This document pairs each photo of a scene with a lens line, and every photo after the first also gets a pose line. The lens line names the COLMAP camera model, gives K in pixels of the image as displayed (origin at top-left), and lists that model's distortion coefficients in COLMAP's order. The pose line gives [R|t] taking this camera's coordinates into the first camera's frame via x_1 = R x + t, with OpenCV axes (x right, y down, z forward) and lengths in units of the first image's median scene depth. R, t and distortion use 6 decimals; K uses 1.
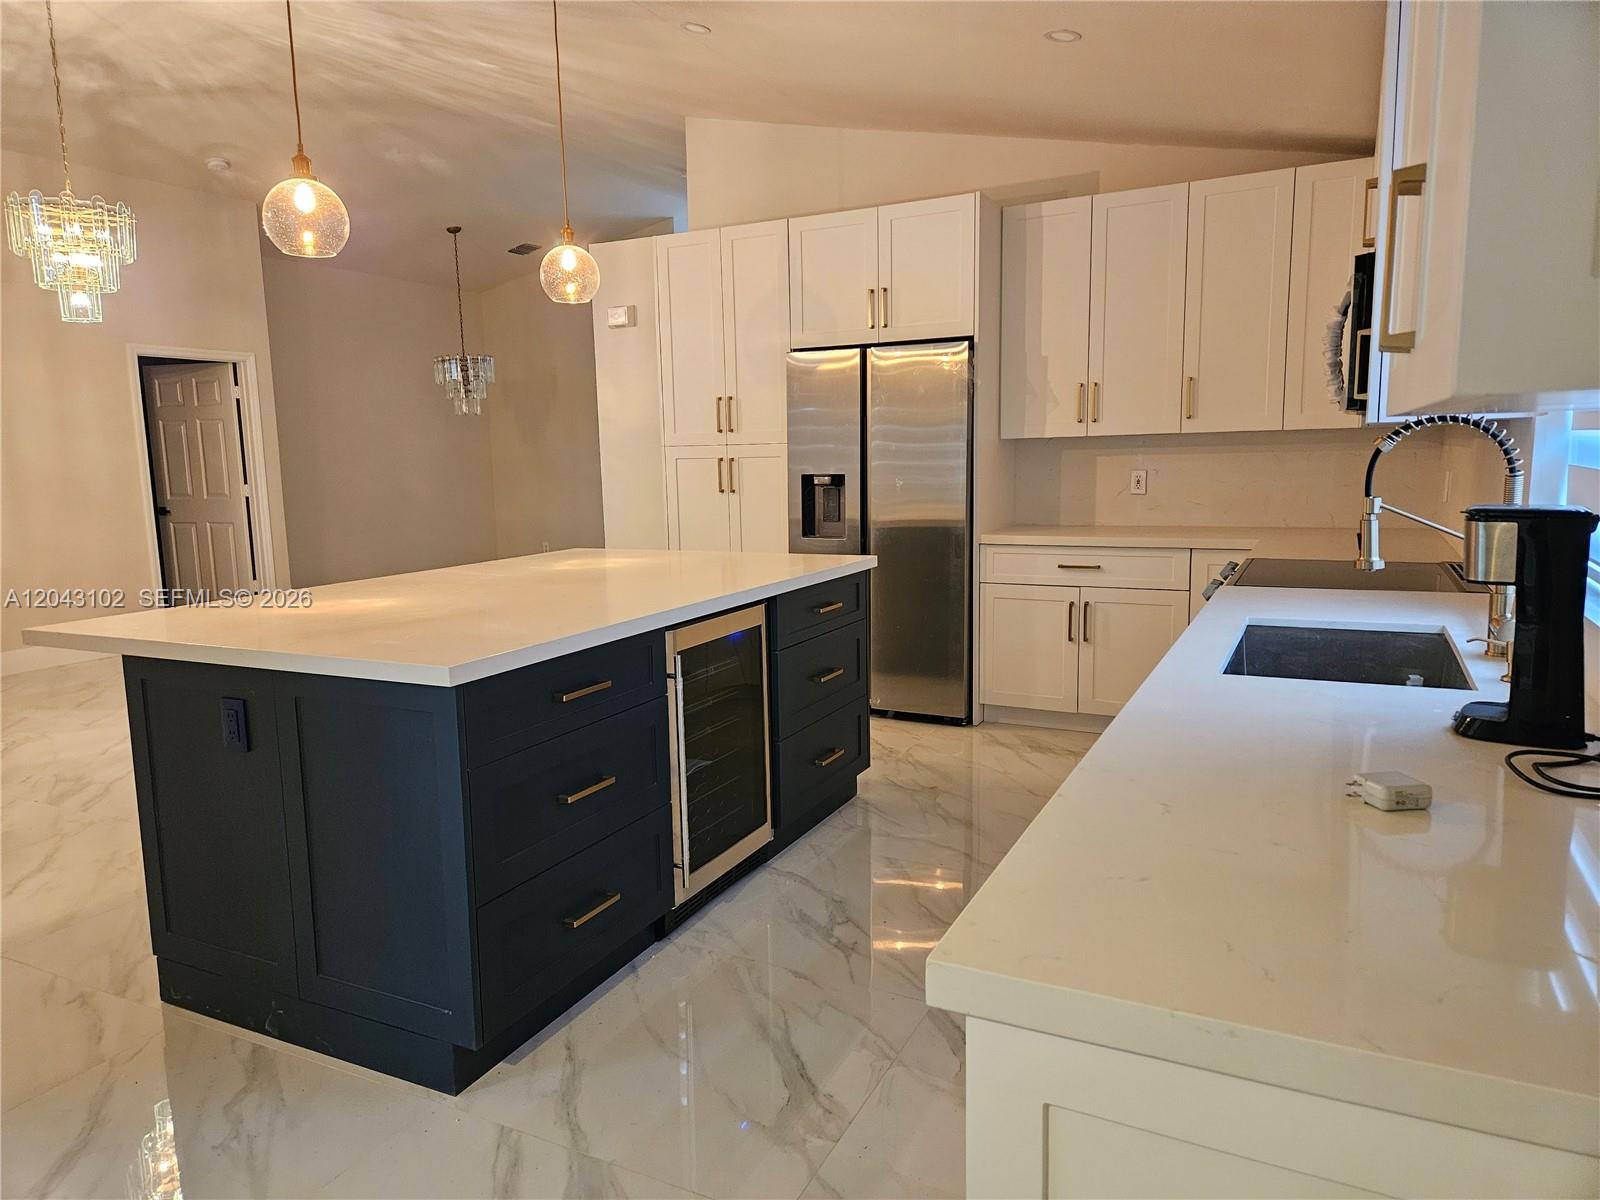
lens RADIAL K [[1062.6, 0, 785.4], [0, 1062.6, 600.3], [0, 0, 1]] dist [0.075220, -0.062641]
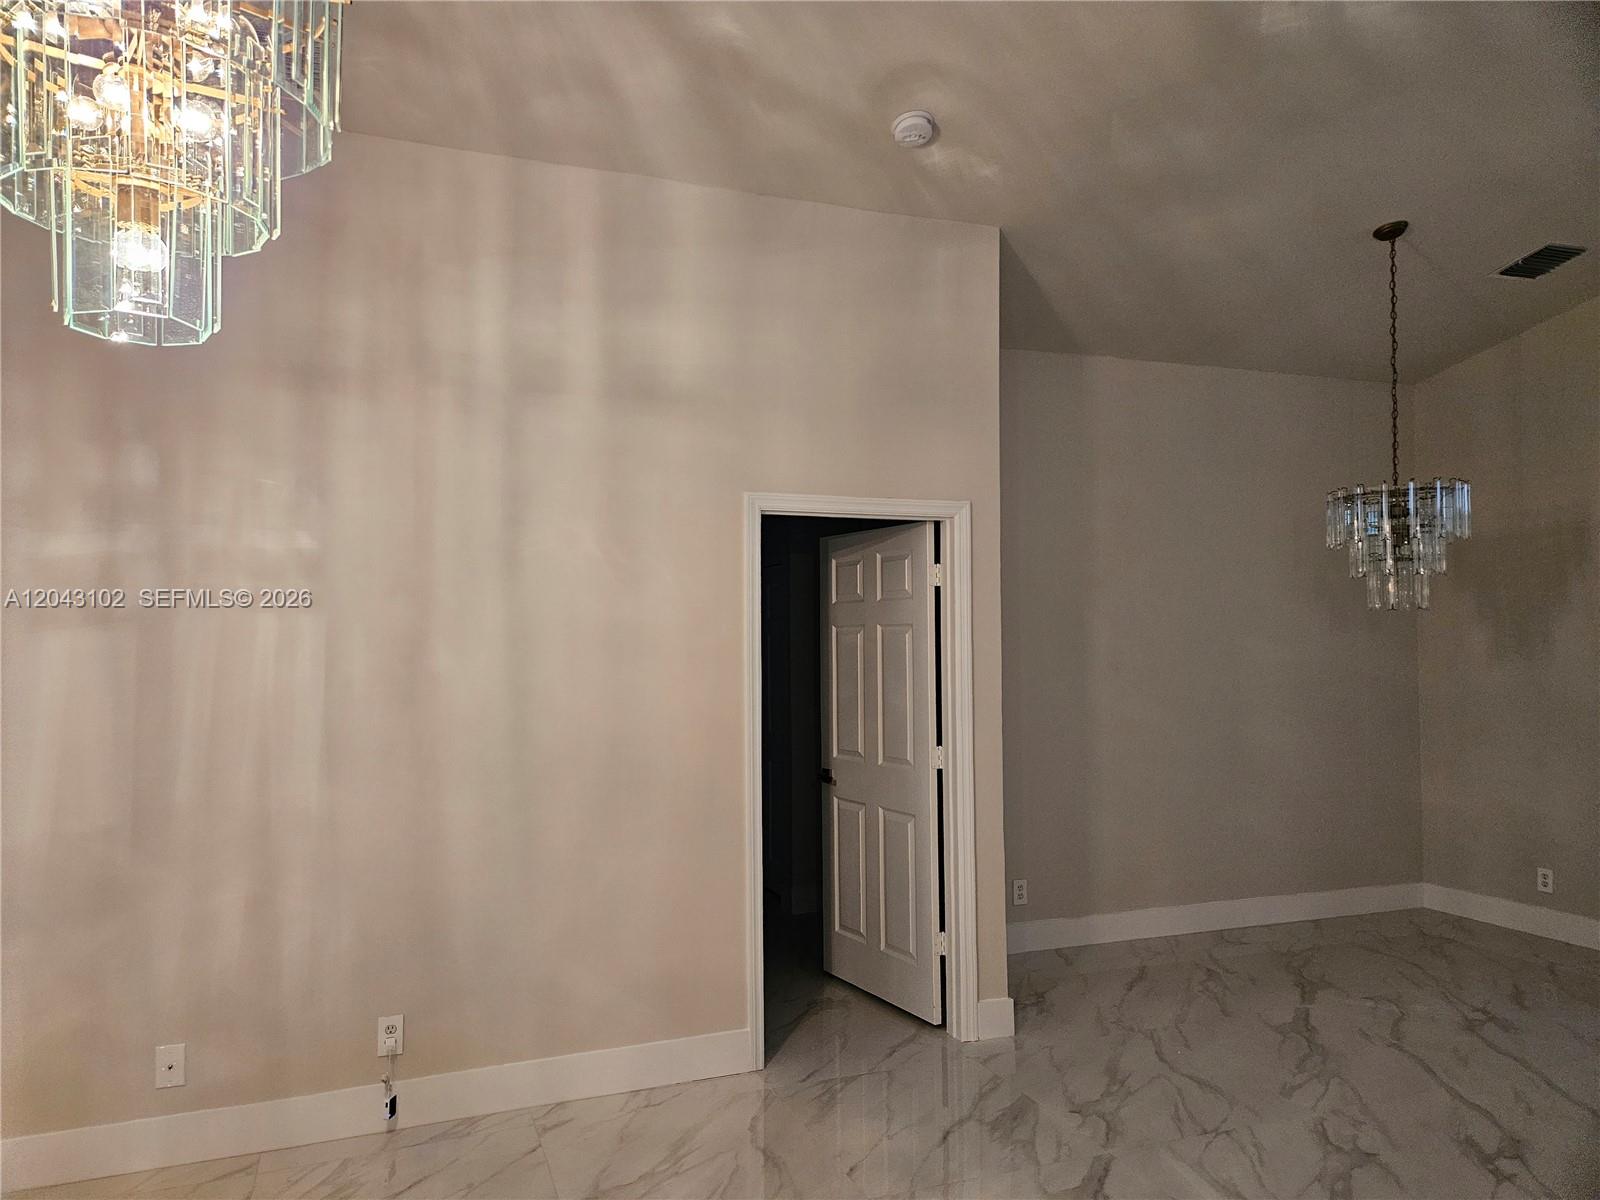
lens RADIAL K [[1062.6, 0, 762.5], [0, 1062.6, 609.4], [0, 0, 1]] dist [0.075220, -0.062641]
pose [[0.730147, -0.000485, -0.683289, -0.369958], [-0.106121, 0.987785, -0.114100, -0.186999], [0.674999, 0.155822, 0.721177, 0.991387]]
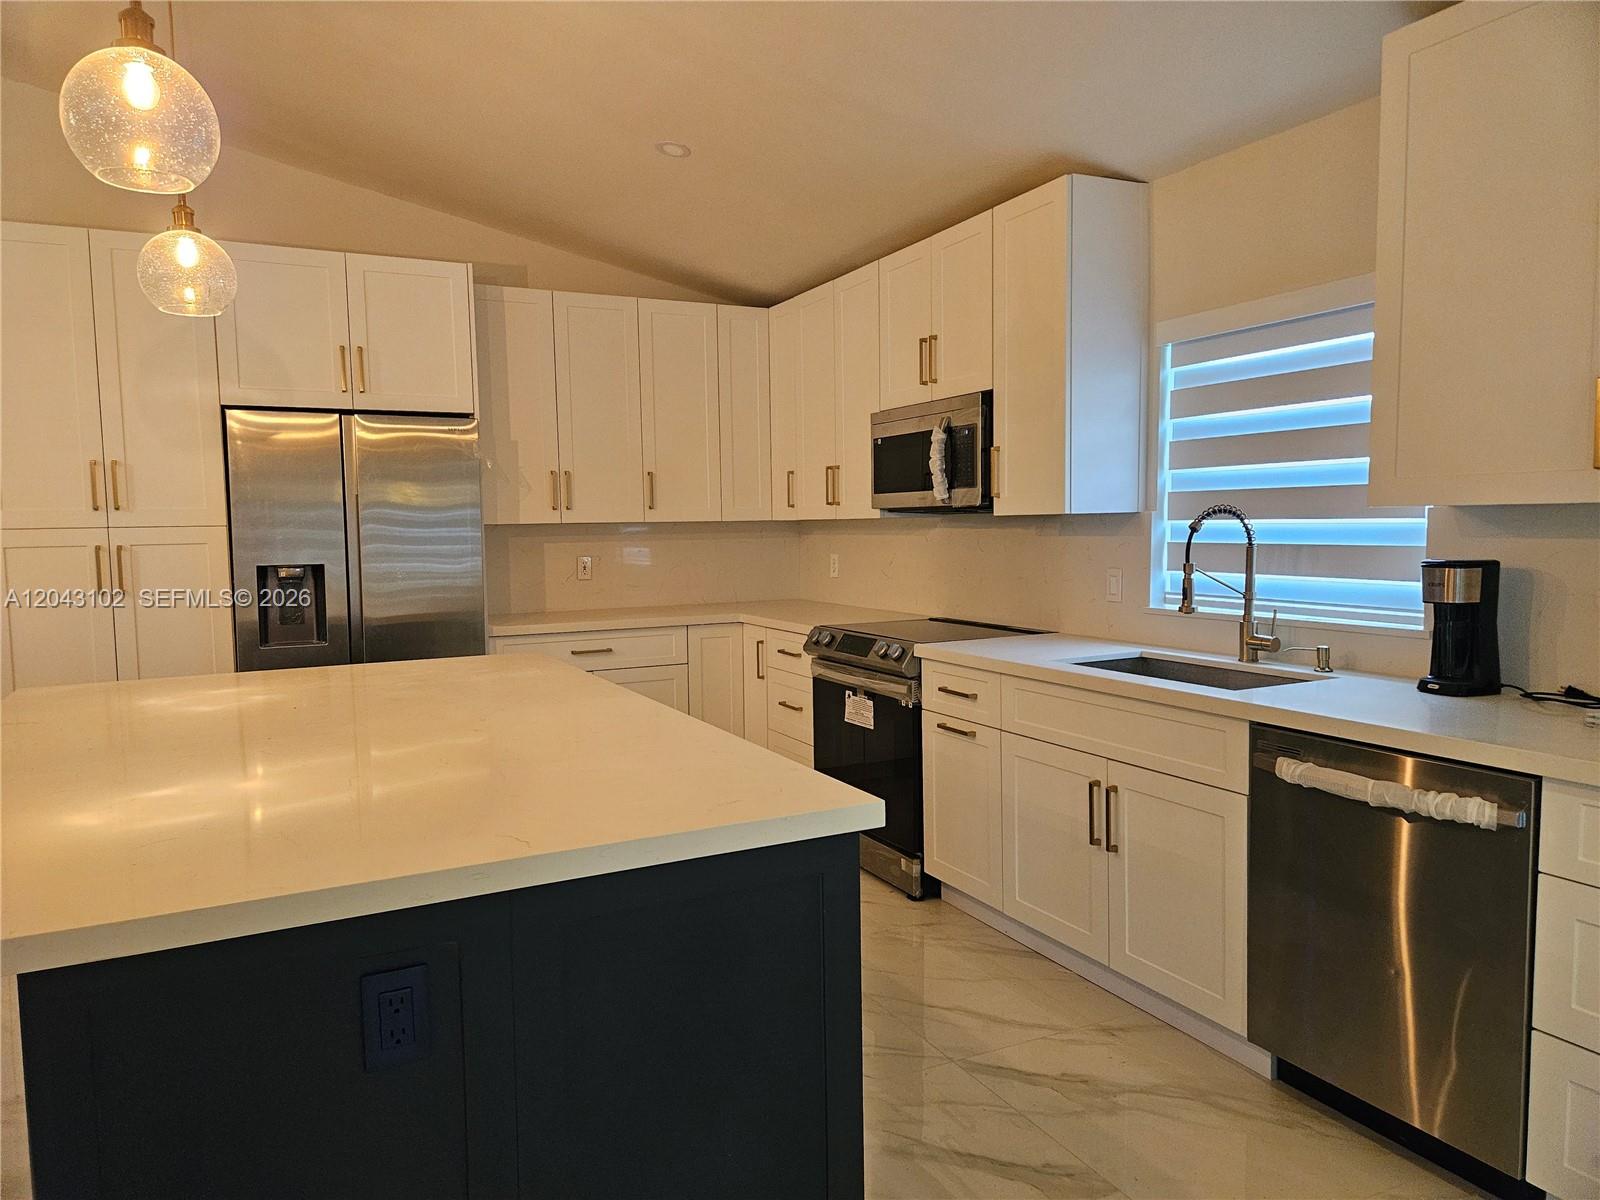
lens RADIAL K [[1062.6, 0, 795.2], [0, 1062.6, 603.7], [0, 0, 1]] dist [0.075220, -0.062641]
pose [[0.594022, -0.050360, 0.802871, -0.377610], [0.116771, 0.992866, -0.024117, -0.026768], [-0.795928, 0.108078, 0.595665, 0.222673]]
